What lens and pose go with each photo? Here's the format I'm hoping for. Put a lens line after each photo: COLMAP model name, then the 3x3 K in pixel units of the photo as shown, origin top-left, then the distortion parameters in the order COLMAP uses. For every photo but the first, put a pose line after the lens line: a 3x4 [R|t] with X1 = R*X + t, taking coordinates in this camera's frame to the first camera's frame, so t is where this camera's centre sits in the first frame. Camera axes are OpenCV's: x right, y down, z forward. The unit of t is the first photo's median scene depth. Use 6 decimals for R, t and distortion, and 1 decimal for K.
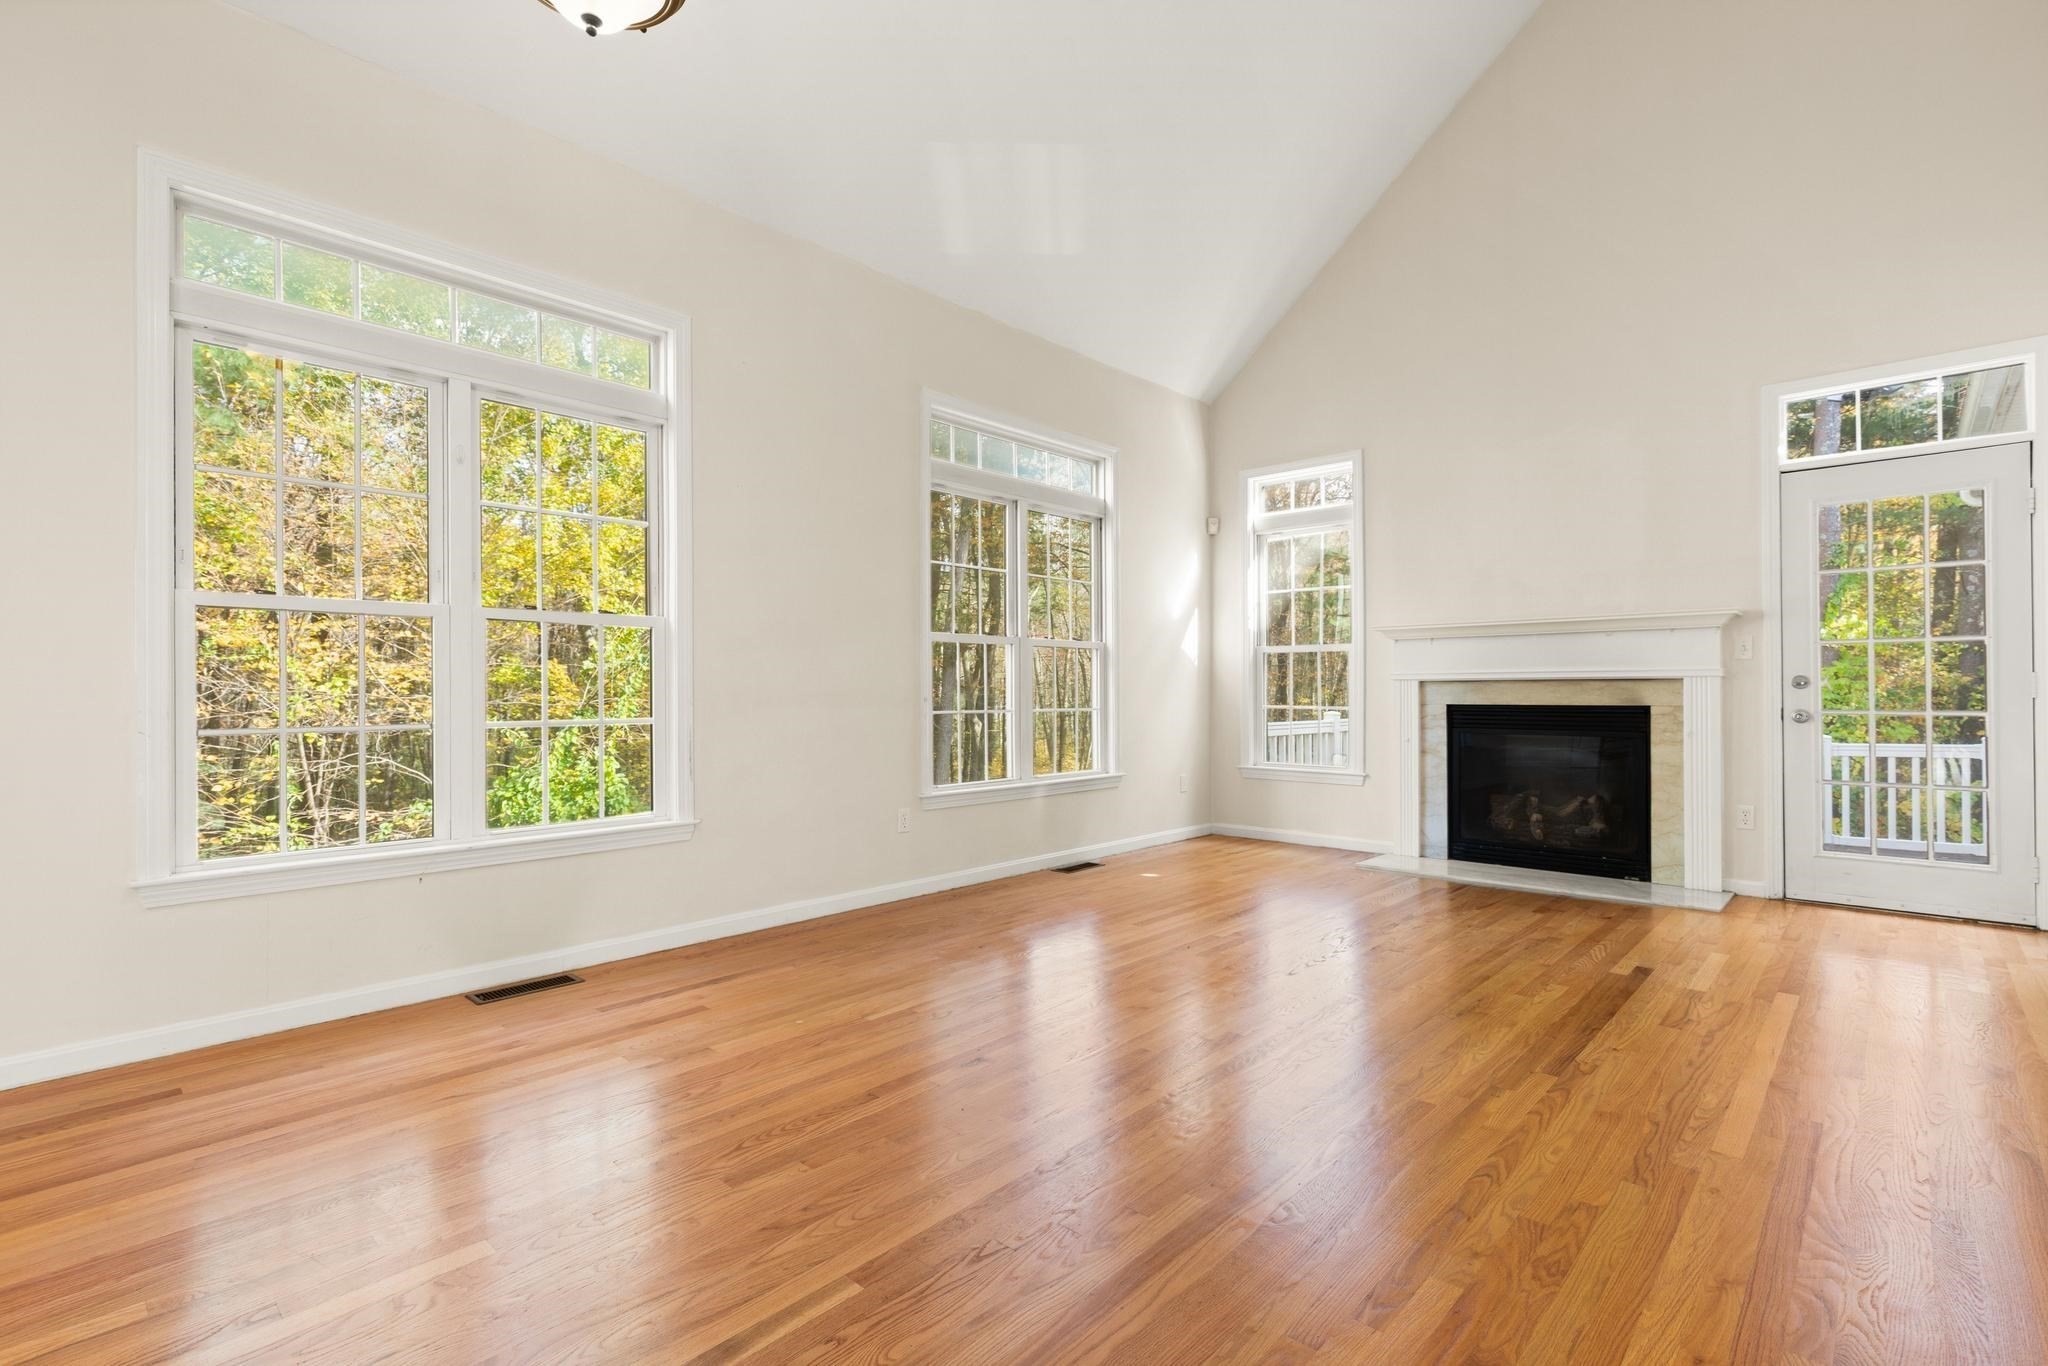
lens RADIAL K [[948.8, 0, 1022.6], [0, 948.8, 687.7], [0, 0, 1]] dist [0.005149, -0.001008]
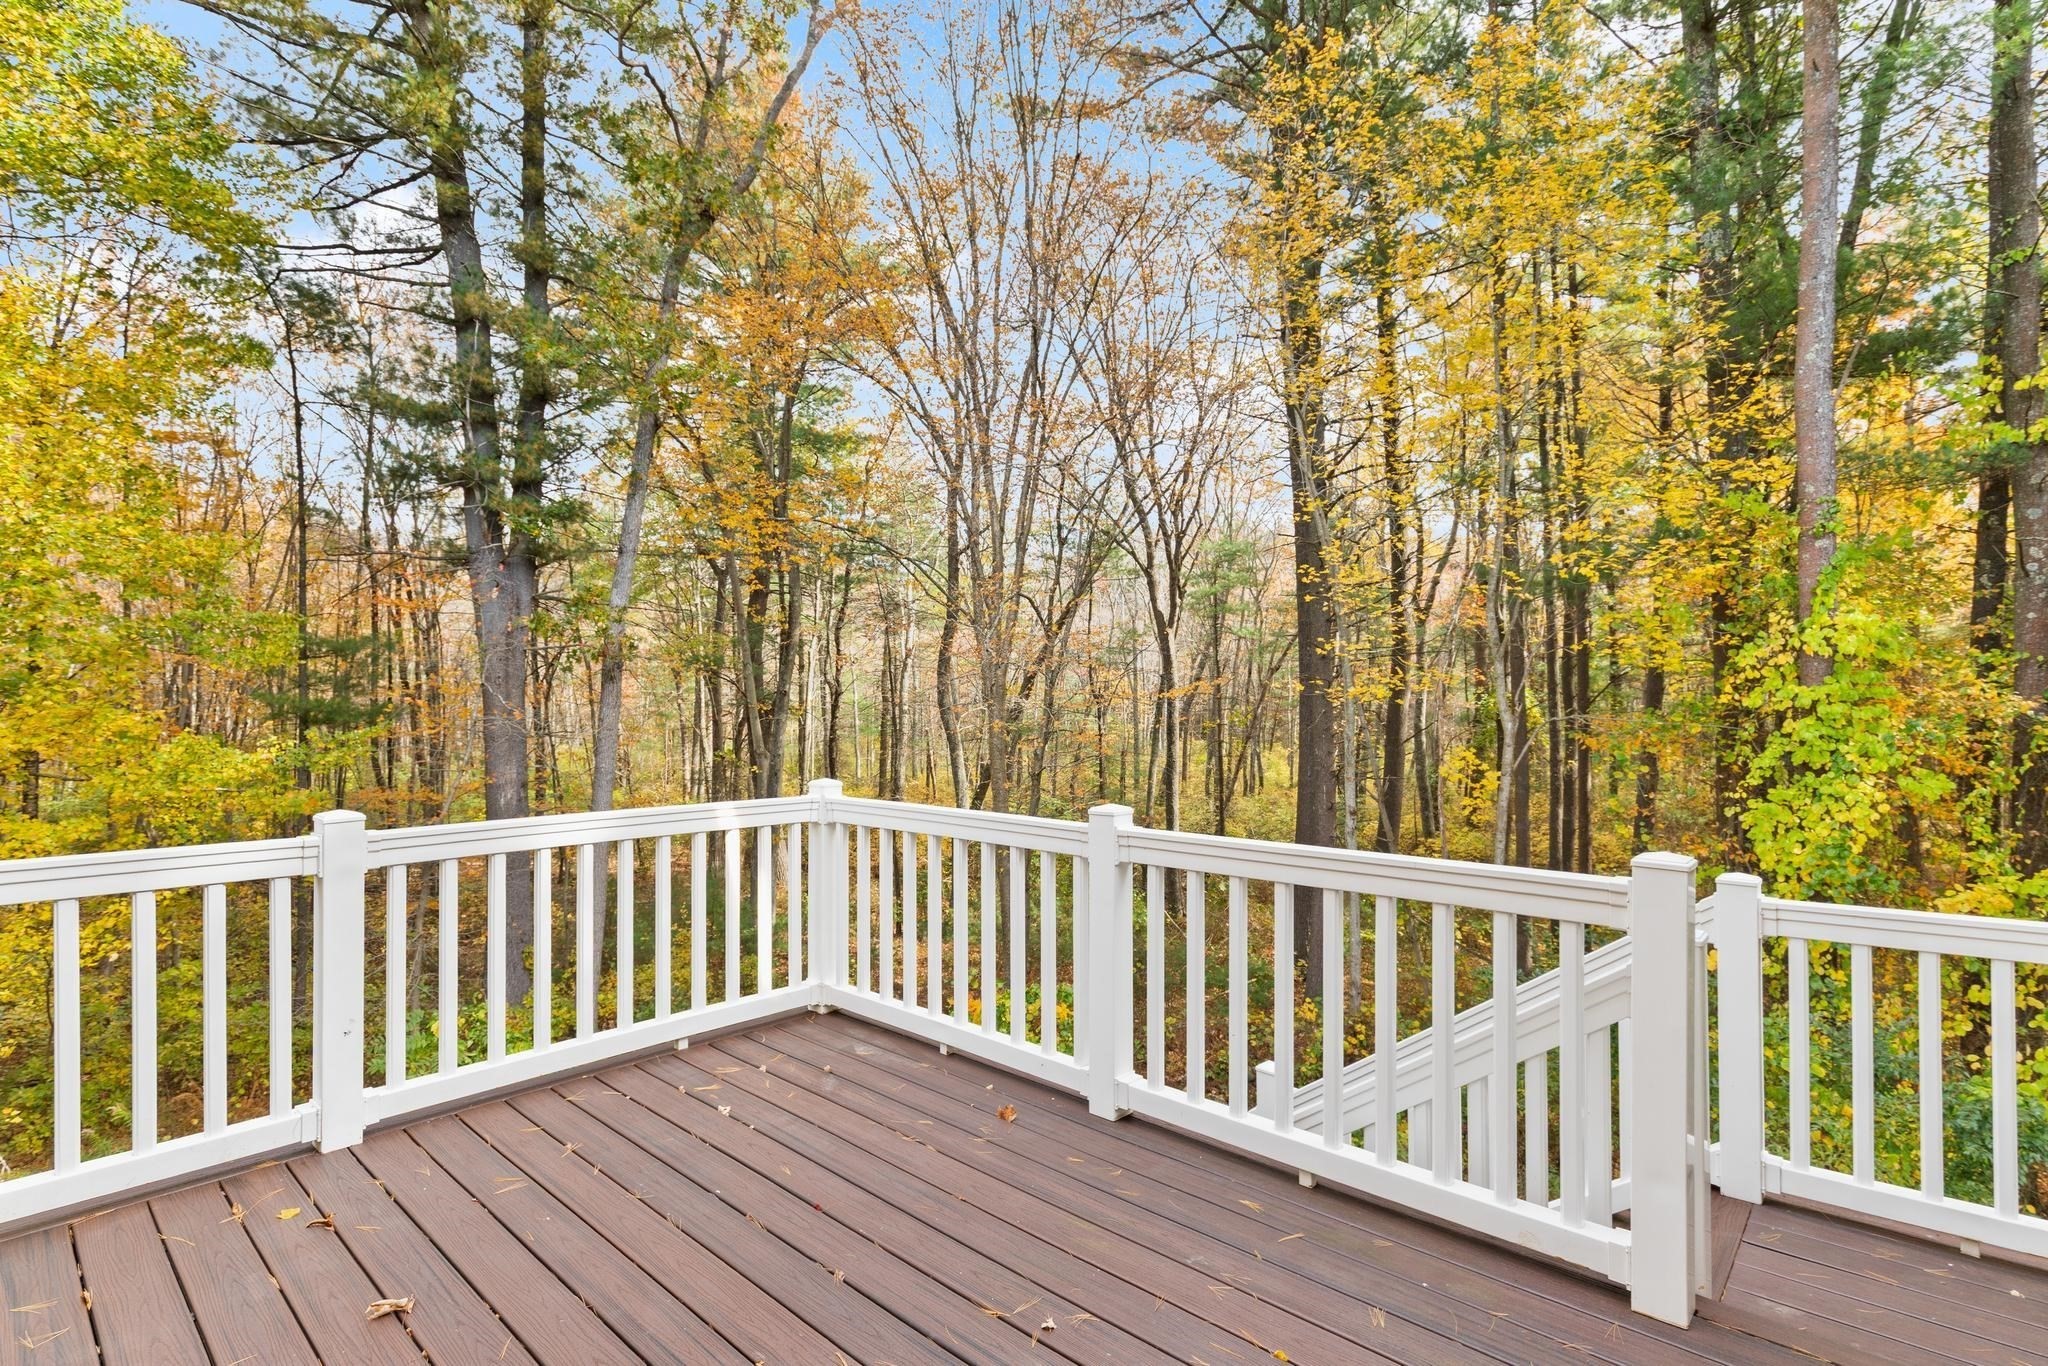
lens RADIAL K [[948.8, 0, 1029.1], [0, 948.8, 705.3], [0, 0, 1]] dist [0.005149, -0.001008]
pose [[0.999990, -0.000472, -0.004534, 0.857438], [0.000485, 0.999996, 0.002799, -0.027996], [0.004532, -0.002801, 0.999986, 0.953424]]
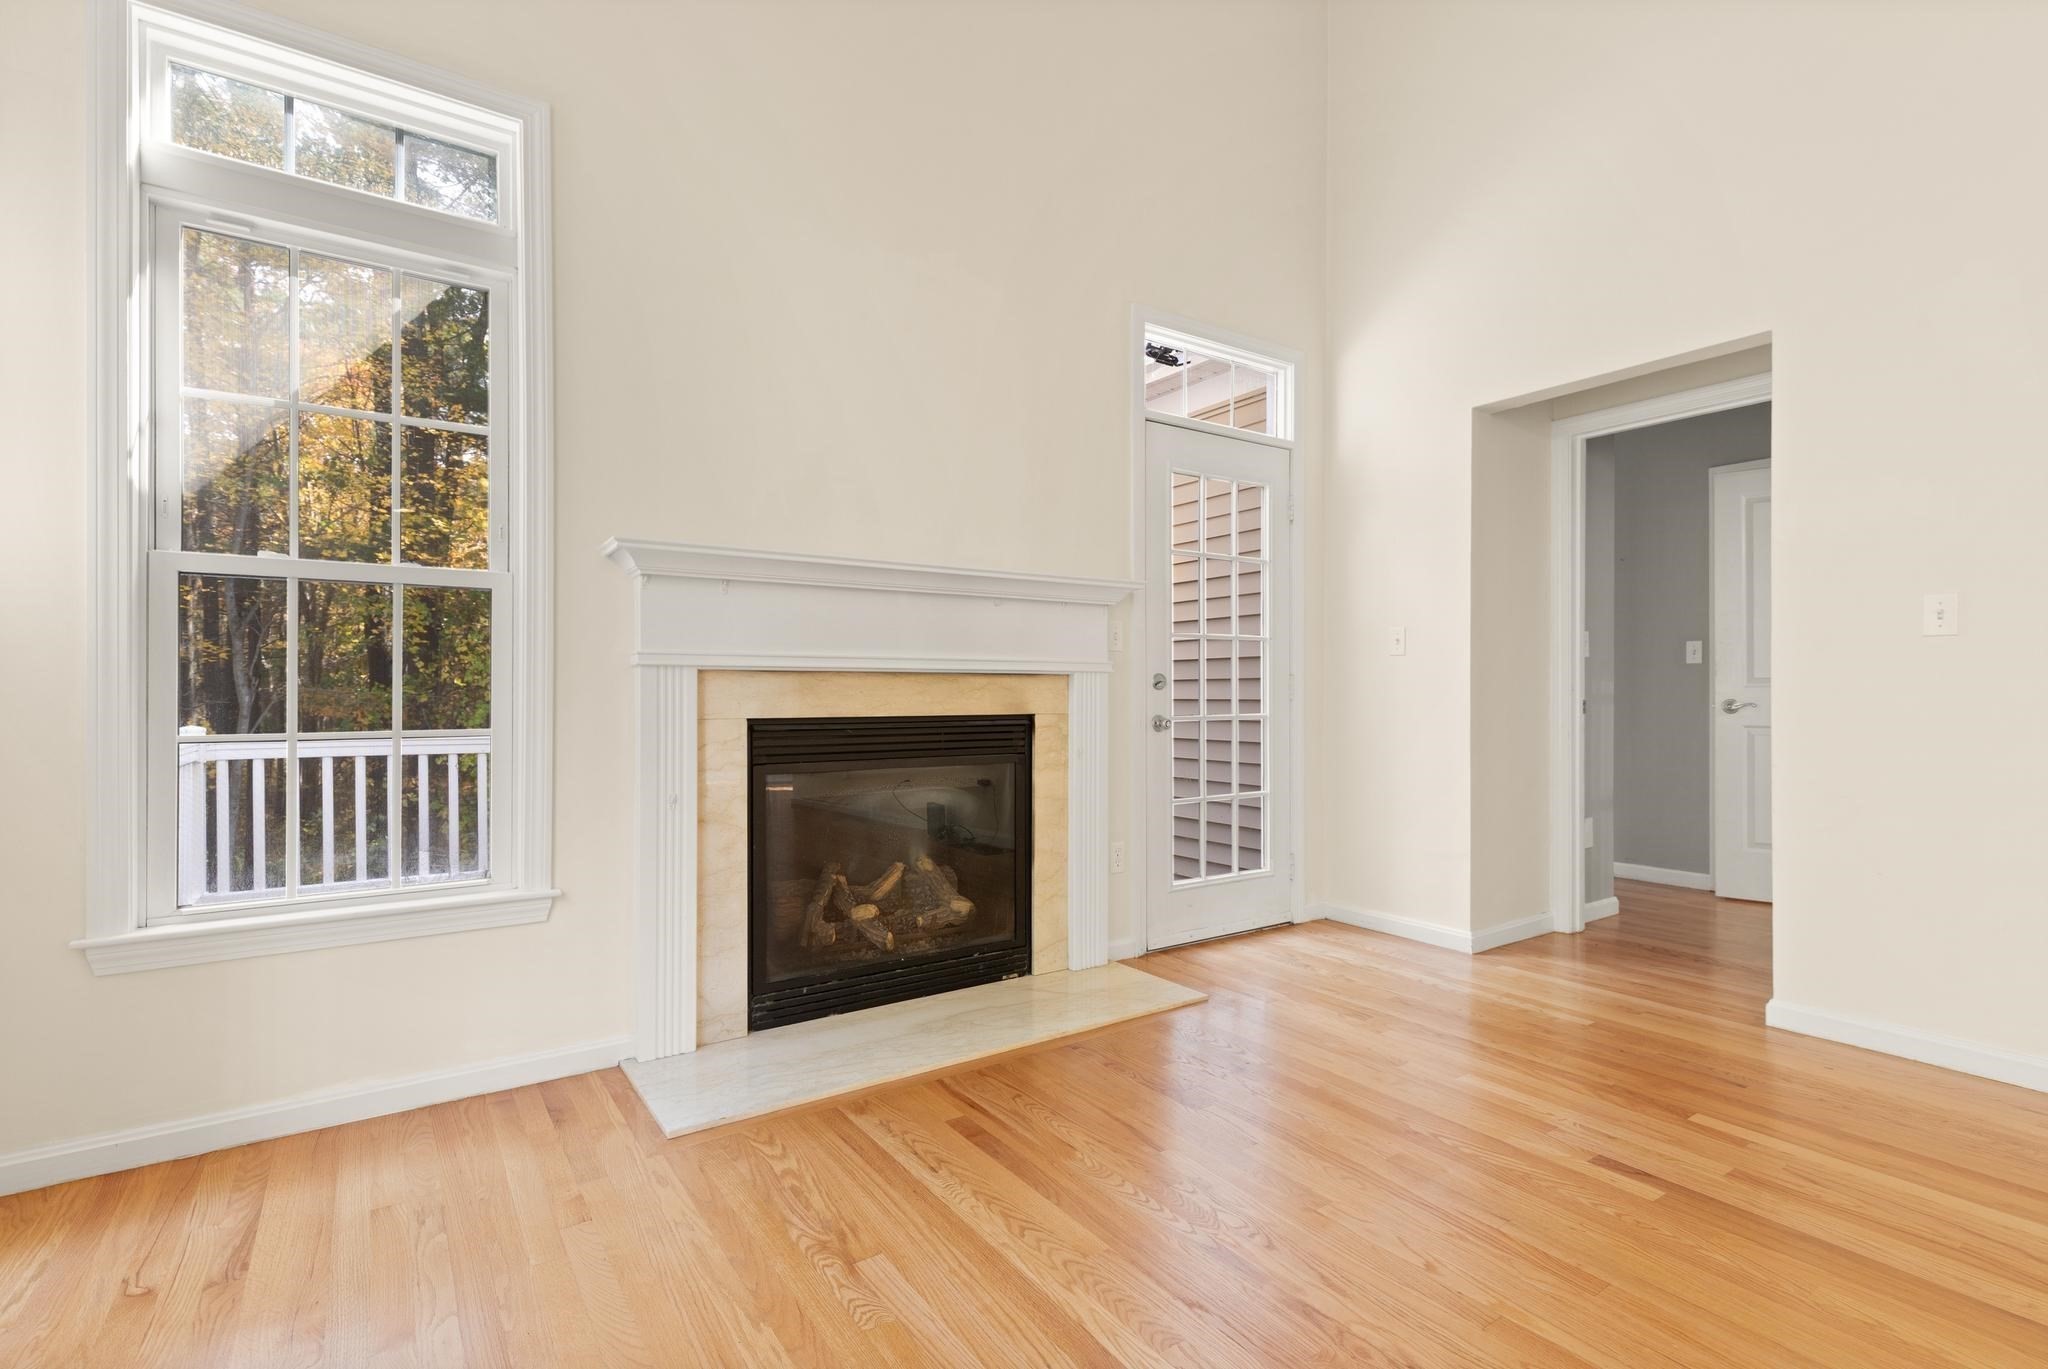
lens RADIAL K [[948.8, 0, 1019.4], [0, 948.8, 692.2], [0, 0, 1]] dist [0.005149, -0.001008]
pose [[0.220912, 0.005486, 0.975278, 0.000830], [-0.001865, 0.999985, -0.005203, 0.006445], [-0.975292, -0.000669, 0.220919, 0.754298]]
